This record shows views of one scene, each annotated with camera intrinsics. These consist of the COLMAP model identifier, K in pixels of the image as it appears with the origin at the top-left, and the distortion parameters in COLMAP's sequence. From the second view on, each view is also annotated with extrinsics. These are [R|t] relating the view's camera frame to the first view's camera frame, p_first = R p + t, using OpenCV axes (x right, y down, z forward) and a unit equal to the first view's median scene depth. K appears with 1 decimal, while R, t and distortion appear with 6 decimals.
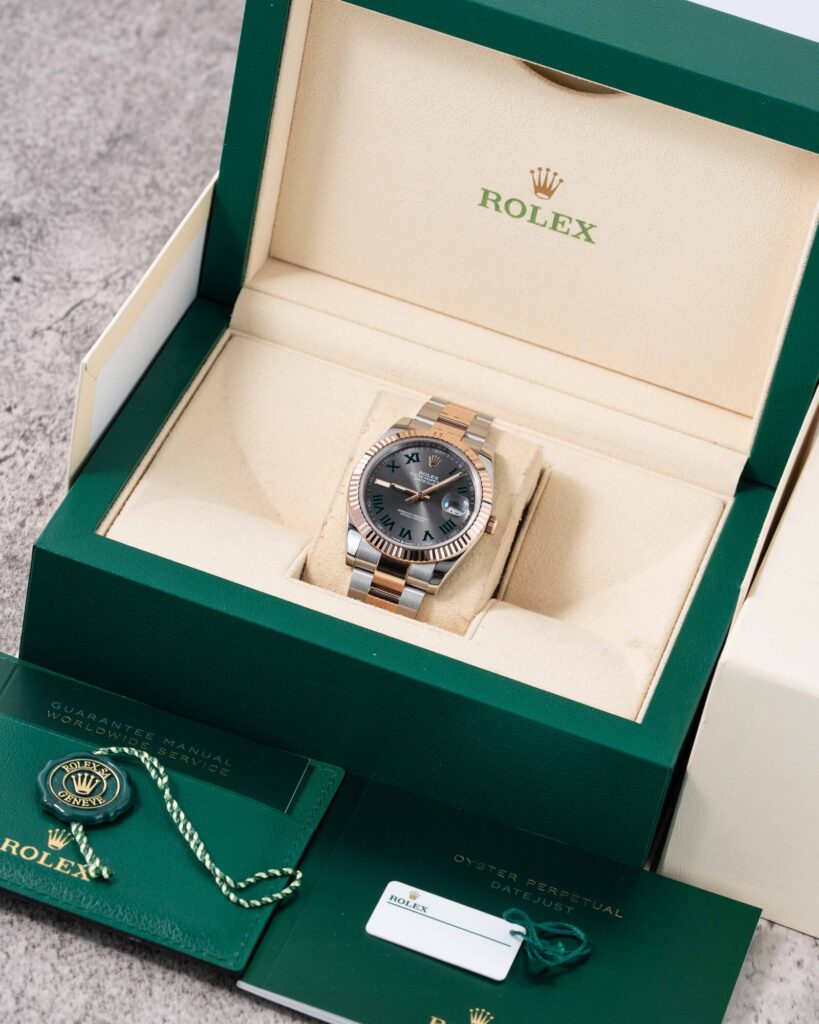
lens RADIAL K [[5238.6, 0, 409.4], [0, 5238.6, 512.0], [0, 0, 1]] dist [-0.446542, 0.000000]
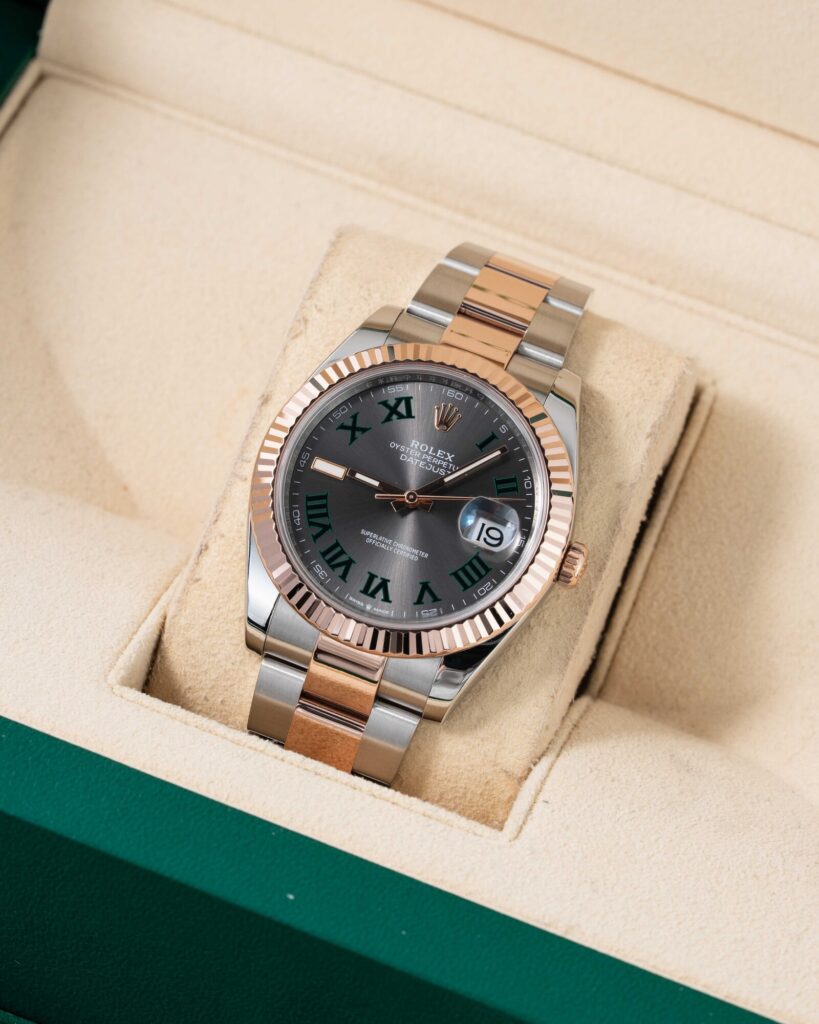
lens RADIAL K [[5238.6, 0, 408.4], [0, 5238.6, 510.7], [0, 0, 1]] dist [-0.446542, 0.000000]
pose [[0.997939, 0.013852, -0.062663, 0.029658], [-0.002660, 0.984516, 0.175273, -0.080091], [0.064120, -0.174745, 0.982524, 0.556449]]
